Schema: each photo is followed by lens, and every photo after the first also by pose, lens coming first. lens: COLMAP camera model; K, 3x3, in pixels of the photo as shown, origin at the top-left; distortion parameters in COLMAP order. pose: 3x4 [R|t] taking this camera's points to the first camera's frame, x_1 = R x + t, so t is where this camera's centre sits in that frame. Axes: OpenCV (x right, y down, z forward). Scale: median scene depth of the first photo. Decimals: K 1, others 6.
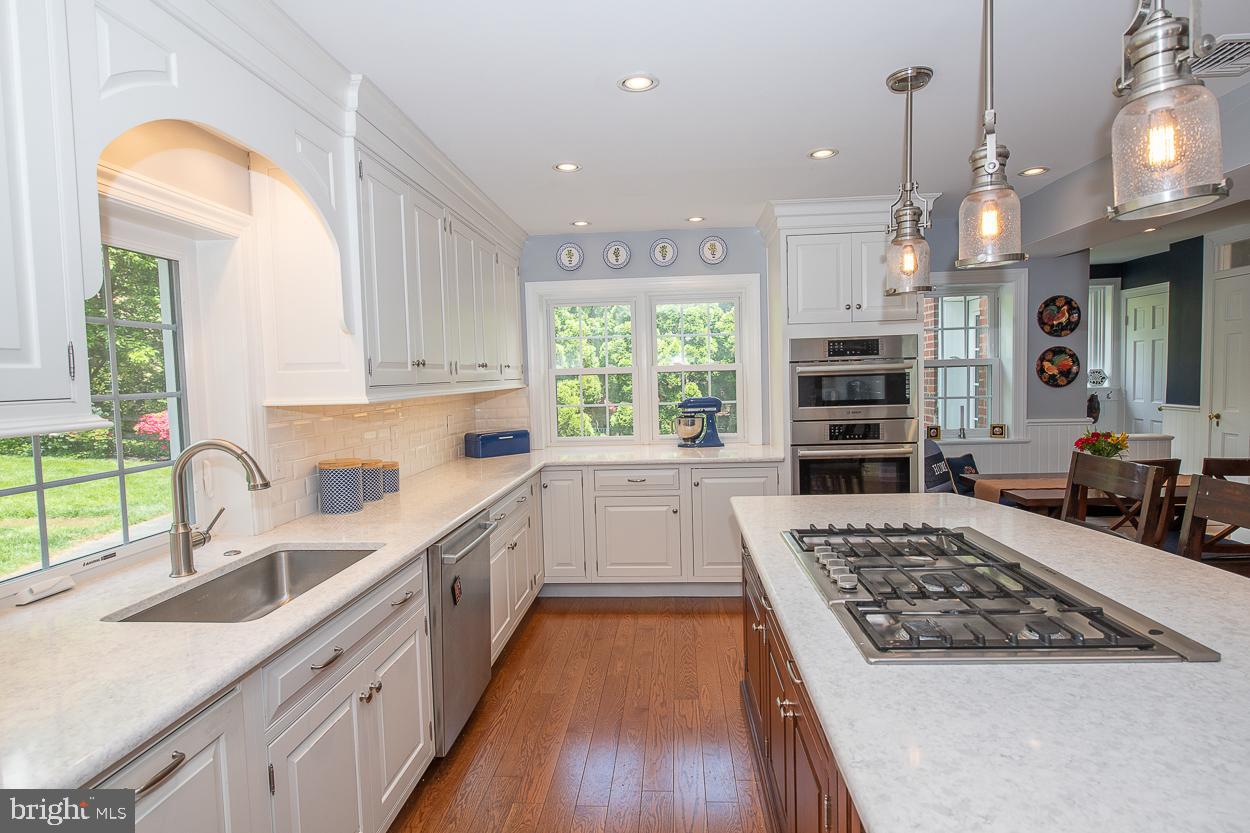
lens RADIAL K [[647.3, 0, 625.0], [0, 647.3, 416.5], [0, 0, 1]] dist [-0.010206, -0.001190]
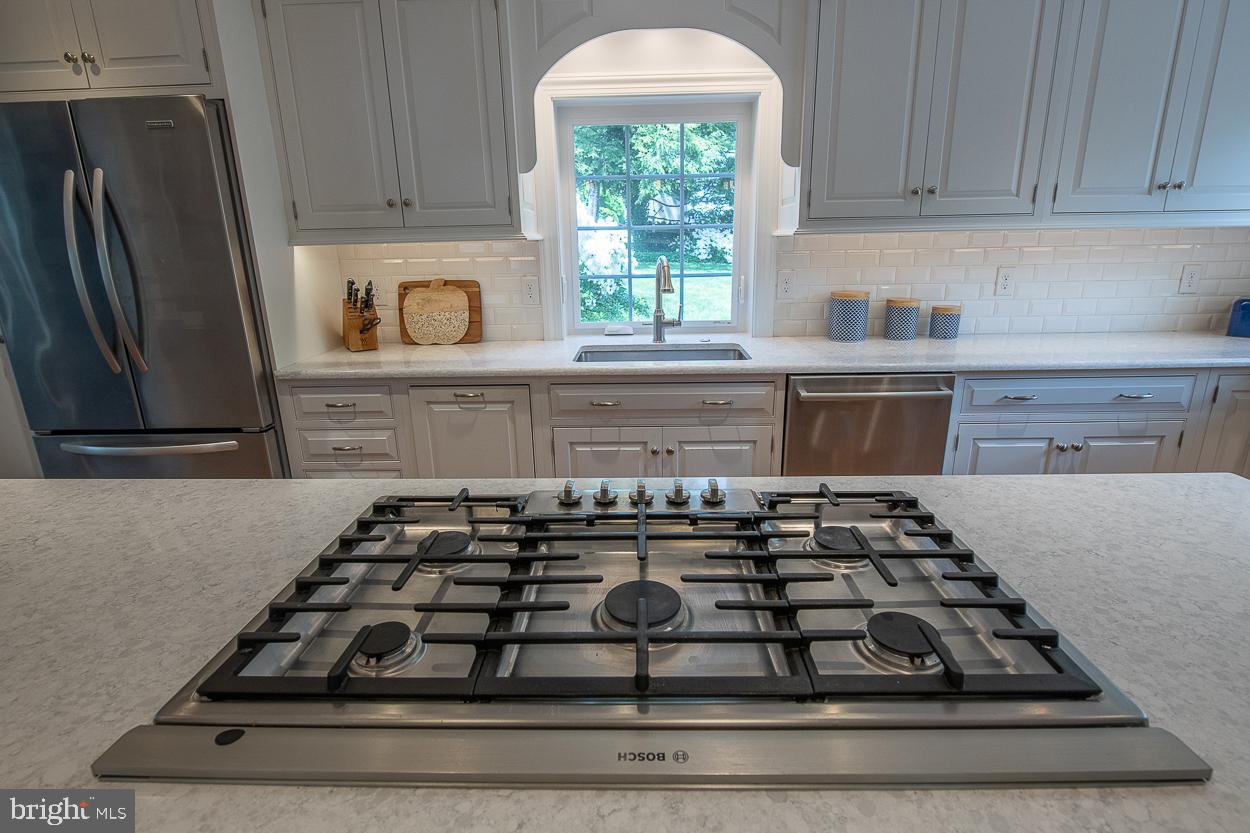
lens RADIAL K [[623.3, 0, 625.0], [0, 623.3, 416.5], [0, 0, 1]] dist [-0.003839, -0.000545]
pose [[0.051014, 0.297082, -0.953488, 0.351248], [-0.042579, 0.954510, 0.295122, -0.013470], [0.997790, 0.025543, 0.061343, 0.359805]]
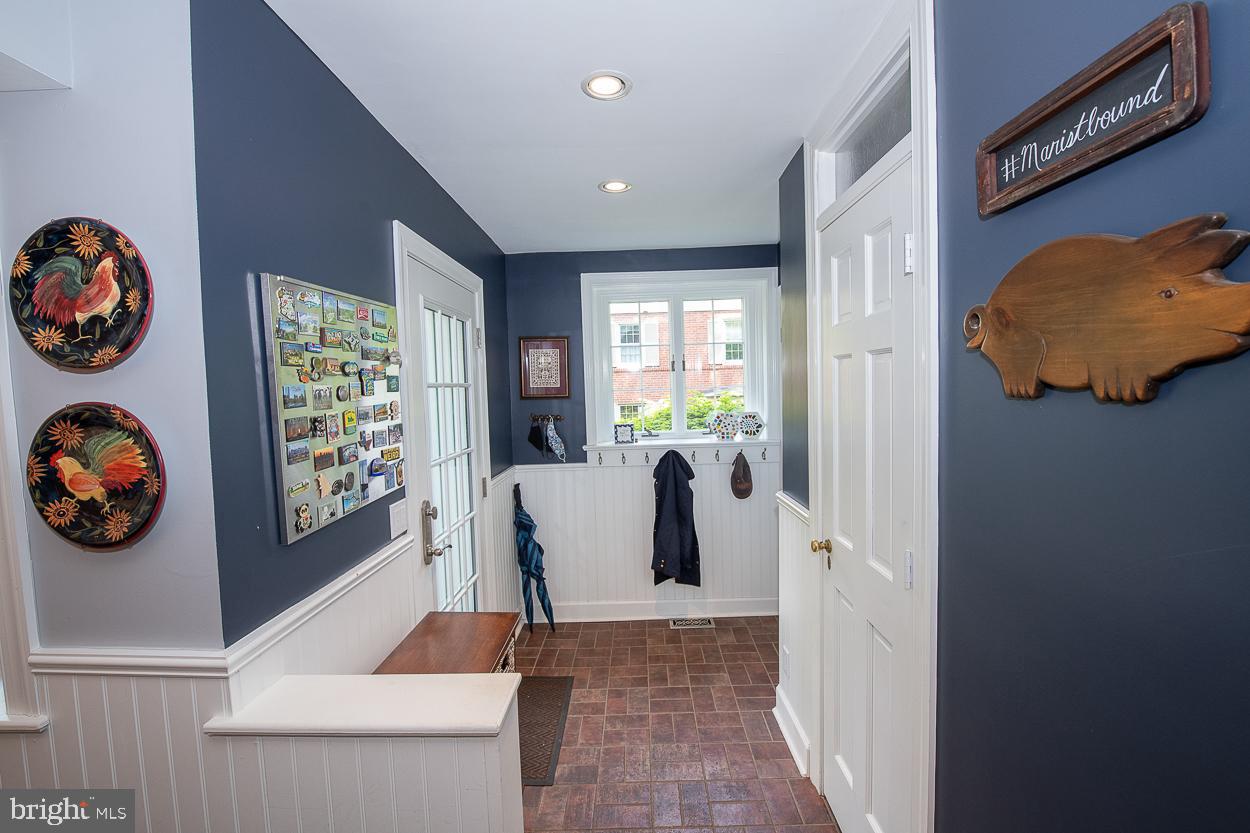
lens RADIAL K [[519.6, 0, 625.0], [0, 519.6, 416.5], [0, 0, 1]] dist [-0.000439, -0.000075]
pose [[0.997916, -0.004457, 0.064369, 0.895684], [0.005128, 0.999934, -0.010266, -0.099958], [-0.064319, 0.010575, 0.997873, 0.765921]]
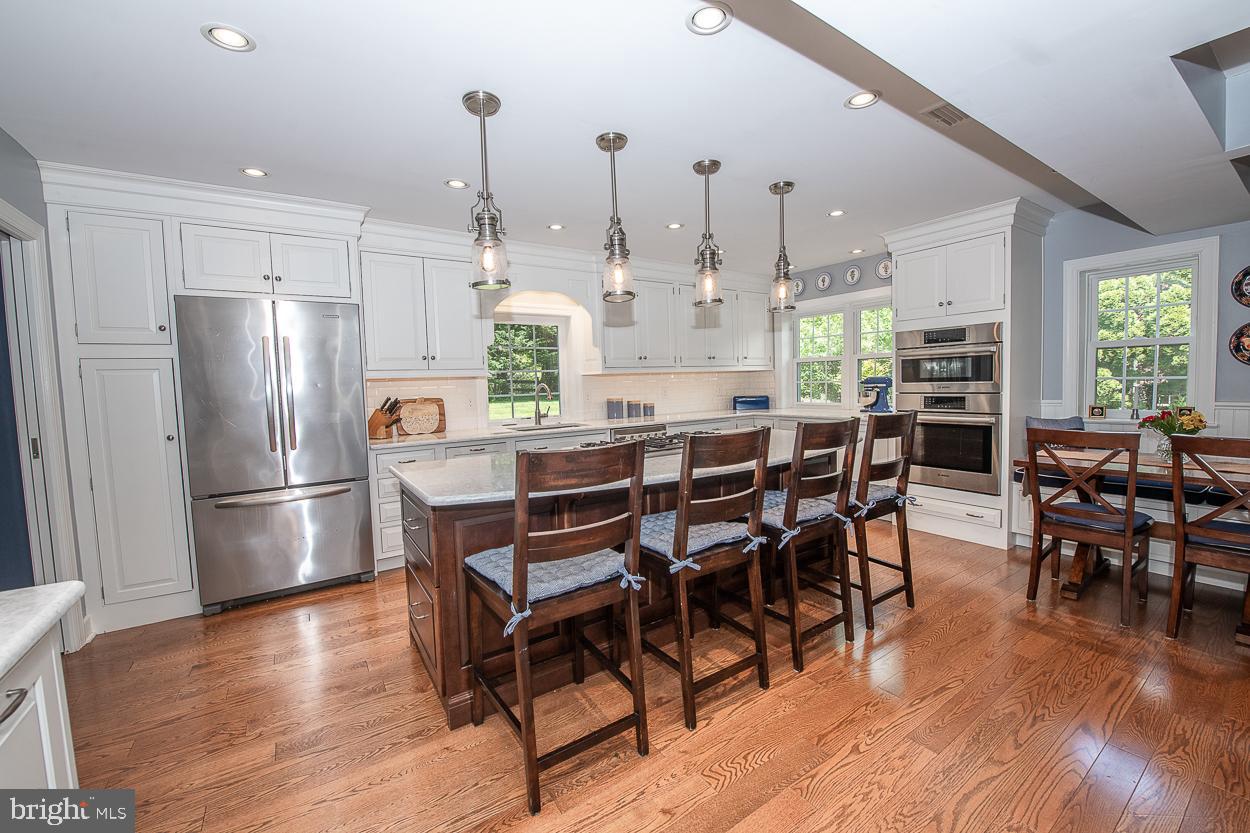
lens RADIAL K [[498.3, 0, 631.4], [0, 498.3, 412.5], [0, 0, 1]] dist [-0.015641, -0.000178]
pose [[0.626667, 0.060106, -0.776966, 0.656552], [-0.037839, 0.998192, 0.046700, 0.019023], [0.778368, 0.000134, 0.627808, -0.080275]]
